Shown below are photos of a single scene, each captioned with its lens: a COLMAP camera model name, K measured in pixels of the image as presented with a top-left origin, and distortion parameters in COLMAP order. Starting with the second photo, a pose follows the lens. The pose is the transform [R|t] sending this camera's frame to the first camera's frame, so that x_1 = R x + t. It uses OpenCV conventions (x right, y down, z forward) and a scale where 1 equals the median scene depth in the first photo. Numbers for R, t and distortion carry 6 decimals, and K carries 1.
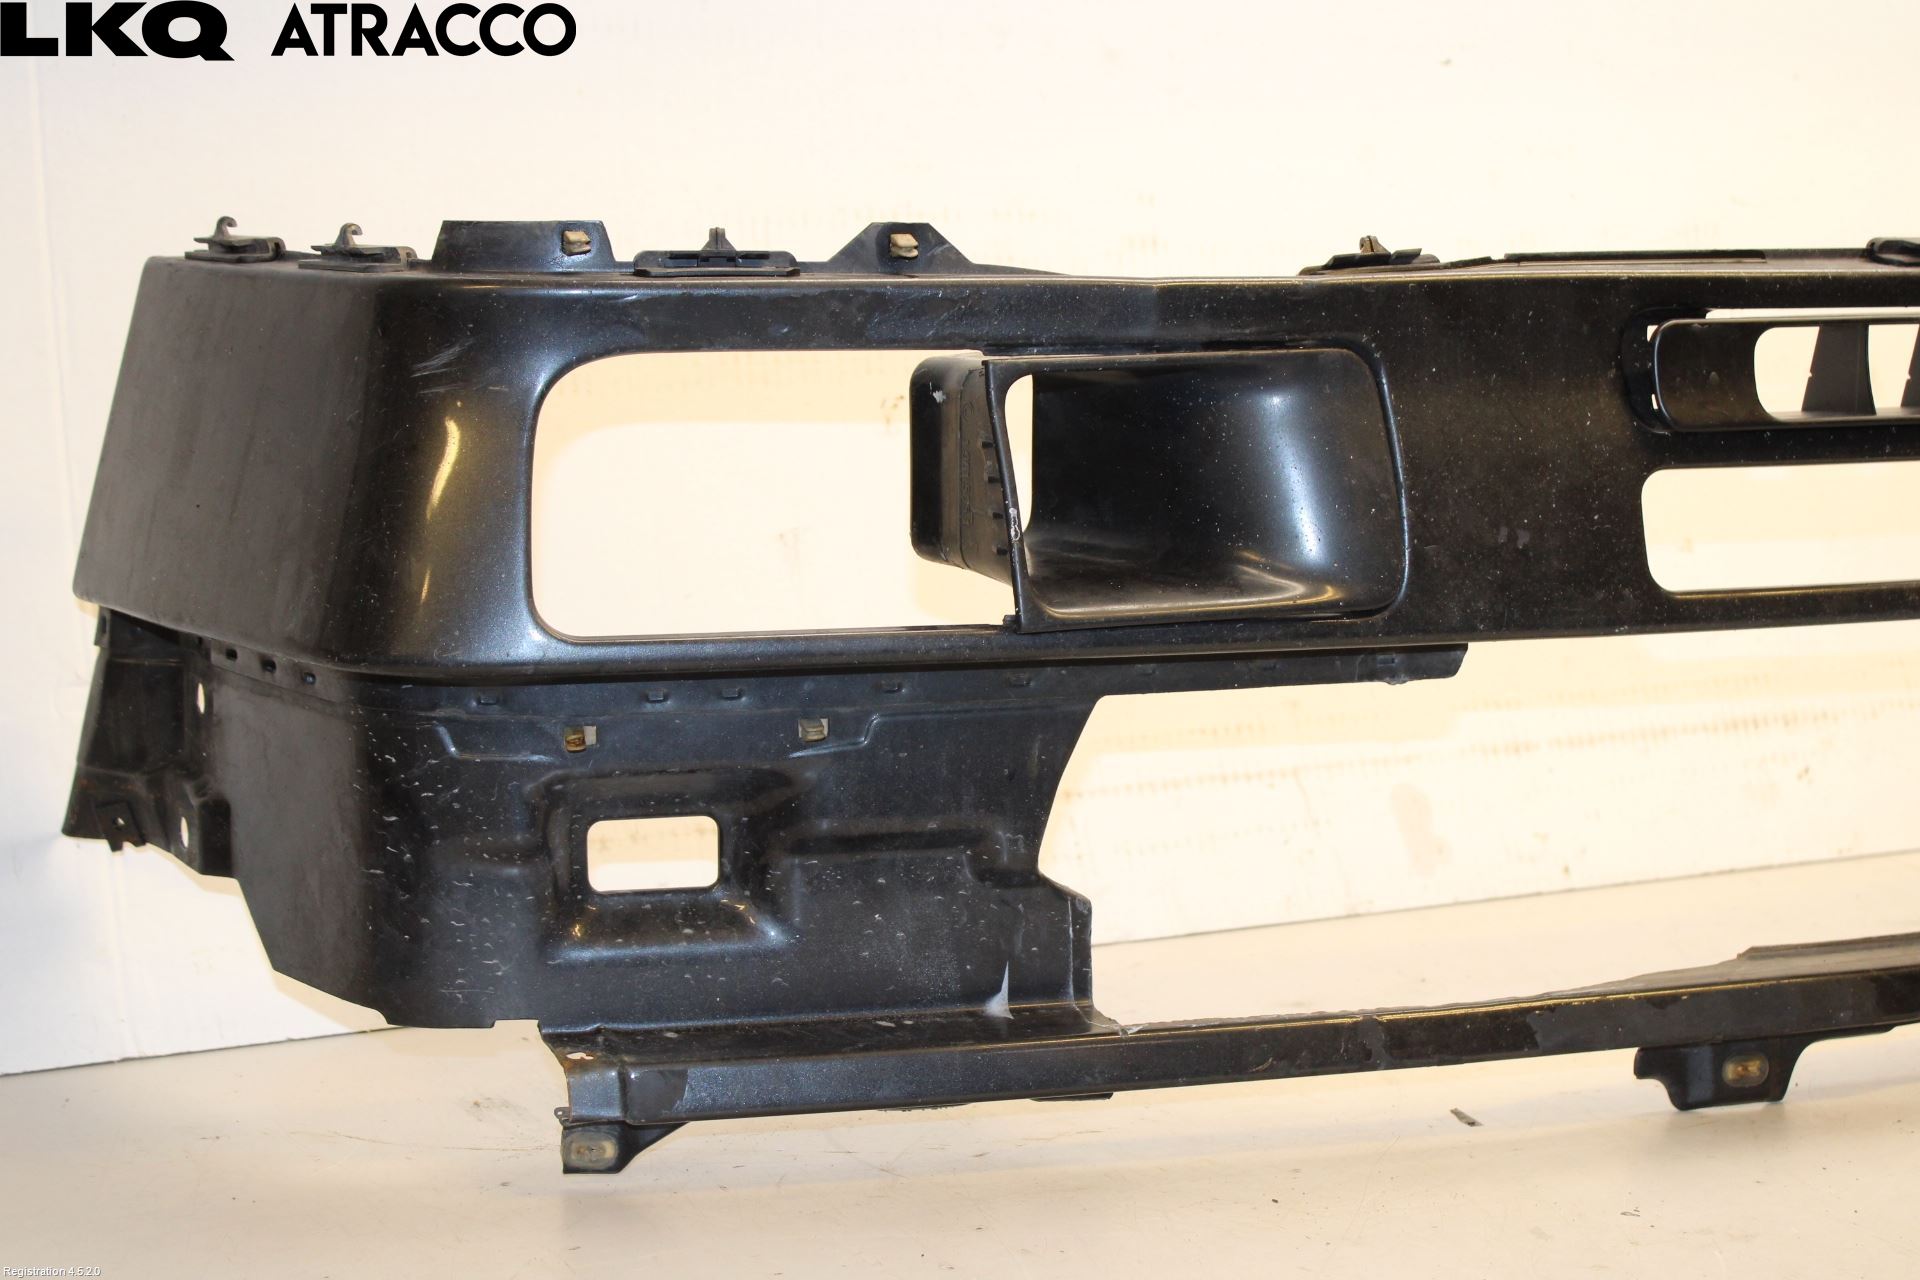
lens RADIAL K [[3378.1, 0, 960.0], [0, 3378.1, 640.0], [0, 0, 1]] dist [0.019919, 0.254646]
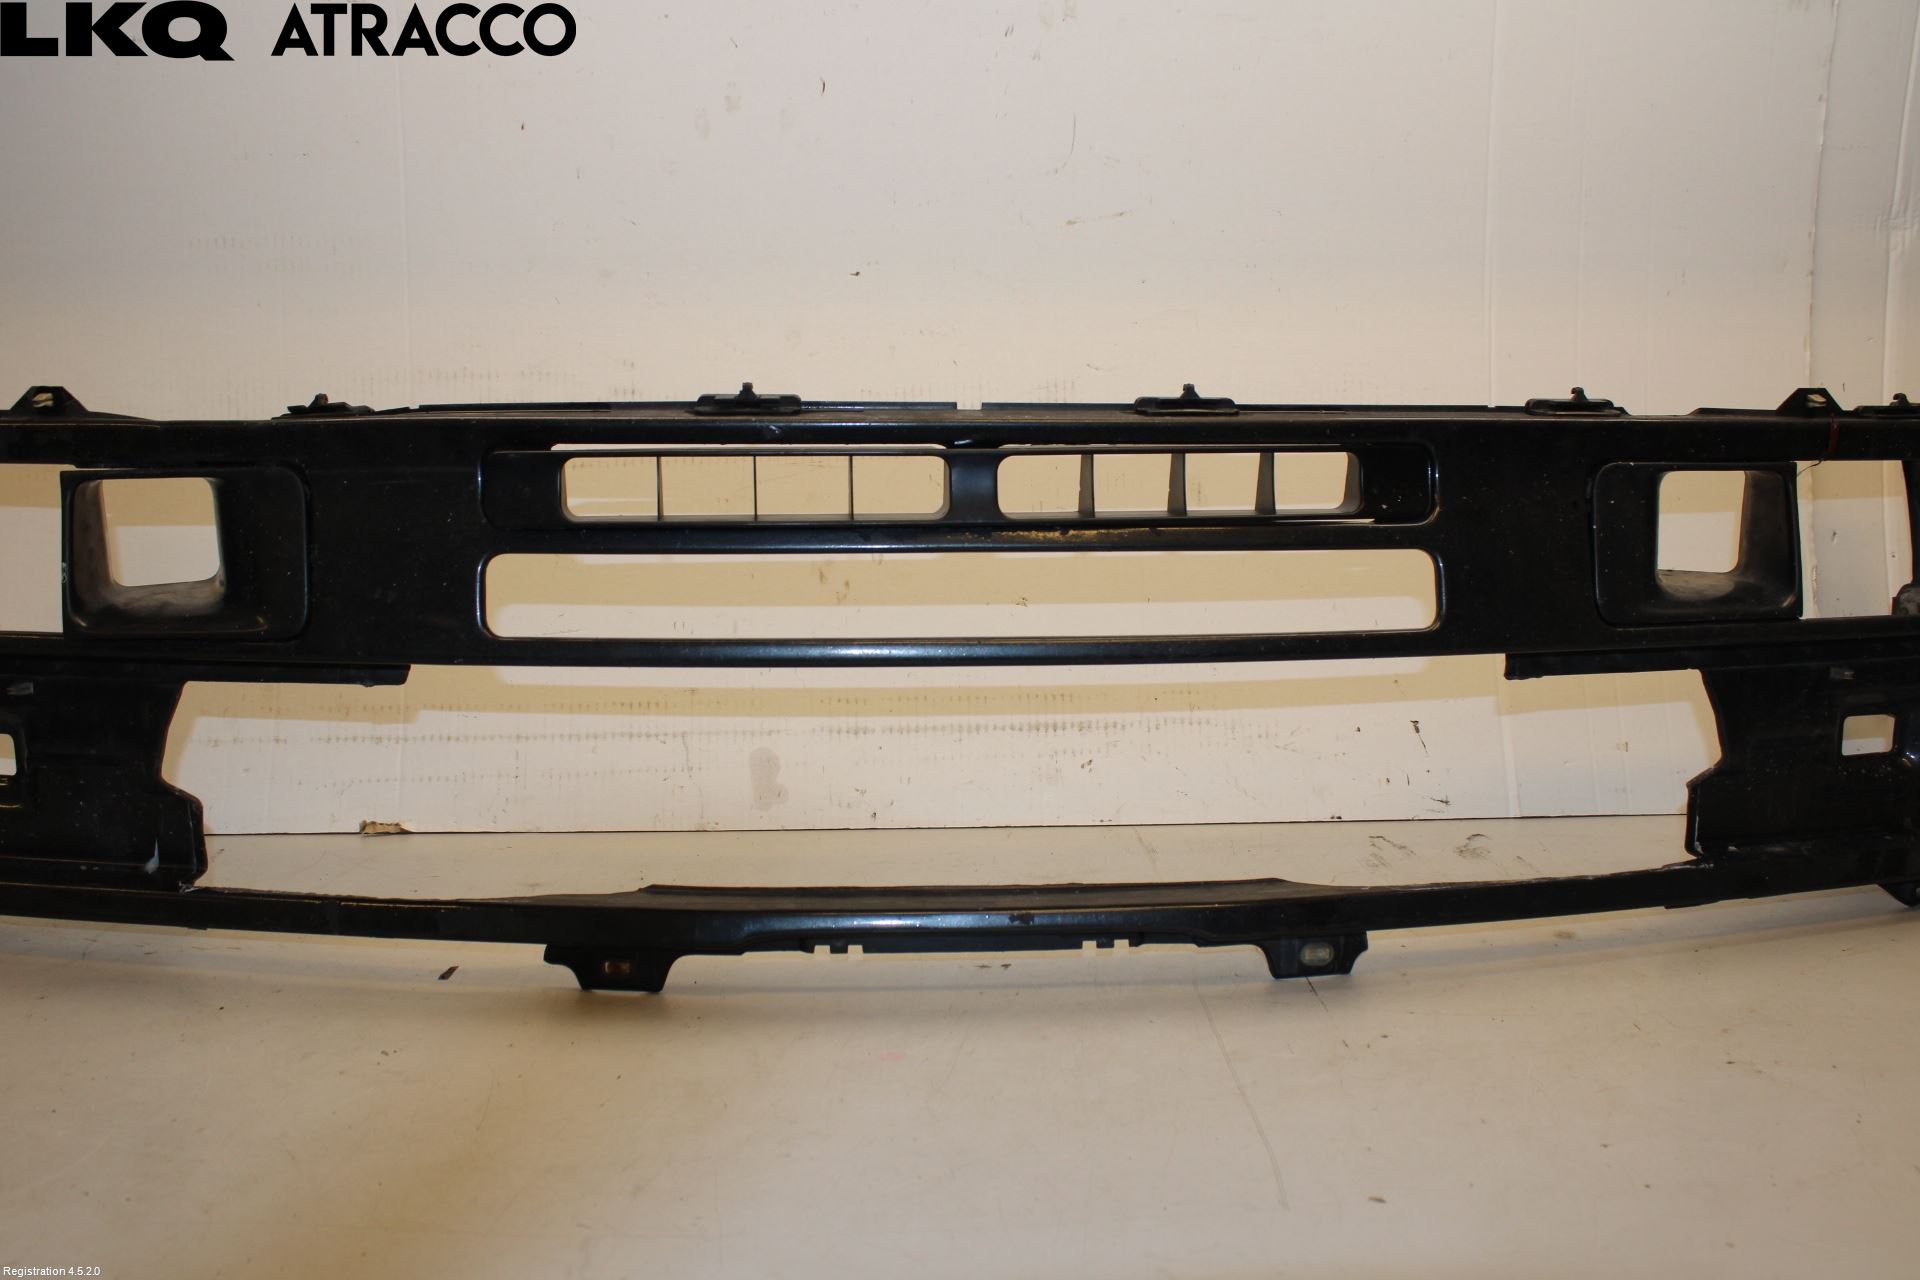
lens RADIAL K [[1801.8, 0, 960.0], [0, 1801.8, 640.0], [0, 0, 1]] dist [-0.106949, 0.017075]
pose [[0.912426, 0.062722, -0.404408, 0.674635], [-0.054512, 0.998007, 0.031798, -0.046741], [0.405596, -0.006968, 0.914026, 0.363352]]
